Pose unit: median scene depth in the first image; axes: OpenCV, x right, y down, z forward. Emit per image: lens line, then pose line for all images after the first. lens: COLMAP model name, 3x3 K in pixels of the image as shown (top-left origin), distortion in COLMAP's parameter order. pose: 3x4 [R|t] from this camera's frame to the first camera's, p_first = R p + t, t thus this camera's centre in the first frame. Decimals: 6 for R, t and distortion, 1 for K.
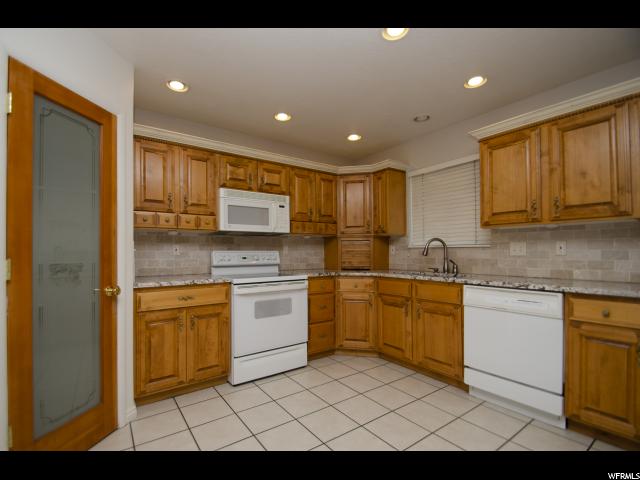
lens RADIAL K [[303.8, 0, 320.3], [0, 303.8, 245.9], [0, 0, 1]] dist [0.002691, -0.000335]
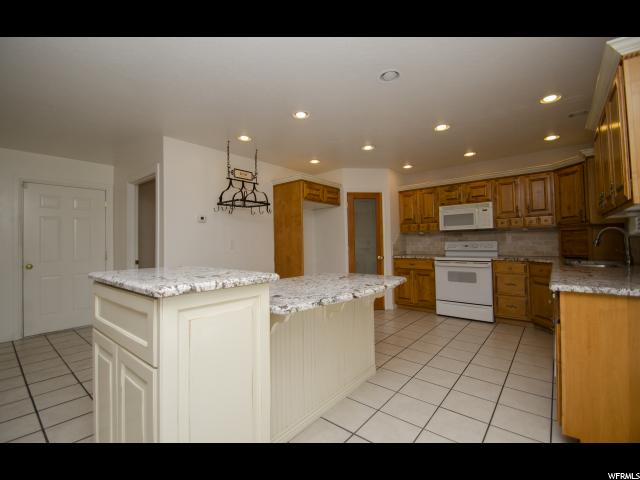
lens RADIAL K [[284.2, 0, 317.4], [0, 284.2, 236.5], [0, 0, 1]] dist [-0.001641, -0.000498]
pose [[0.246141, -0.024053, -0.968936, 1.090537], [0.032669, 0.999330, -0.016509, -0.010649], [0.968683, -0.027591, 0.246762, -0.108253]]
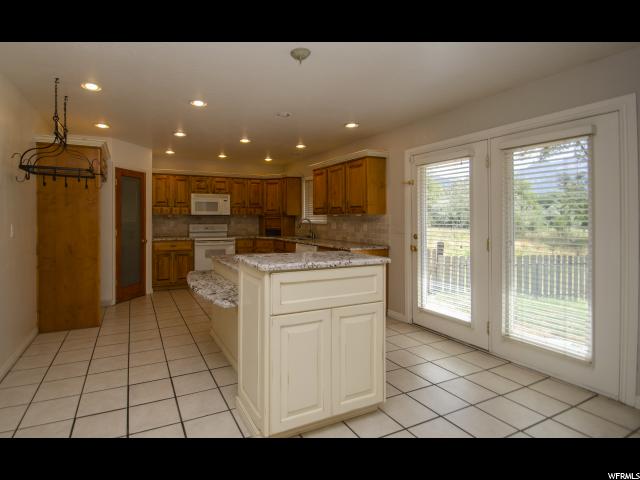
lens RADIAL K [[318.6, 0, 279.6], [0, 318.6, 215.6], [0, 0, 1]] dist [-0.001789, -0.000366]
pose [[0.982401, 0.005723, -0.186697, 0.631301], [-0.003802, 0.999936, 0.010648, -0.067391], [0.186746, -0.009751, 0.982360, -0.955779]]
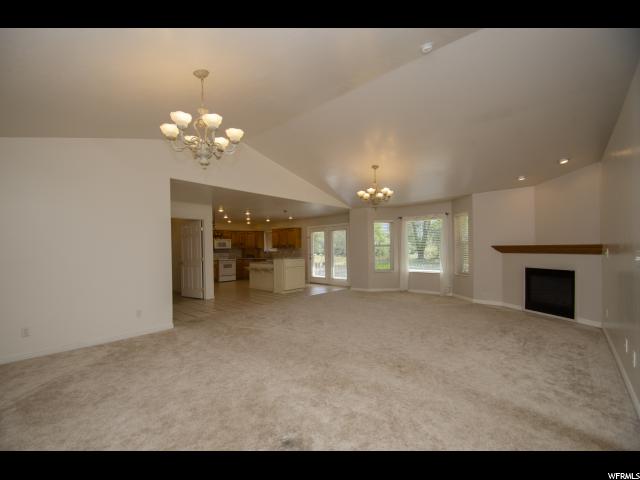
lens RADIAL K [[284.2, 0, 323.5], [0, 284.2, 243.8], [0, 0, 1]] dist [-0.001641, -0.000498]
pose [[0.971366, -0.002616, 0.237573, 0.210160], [0.003758, 0.999983, -0.004353, -0.093888], [-0.237558, 0.005121, 0.971360, -3.258426]]
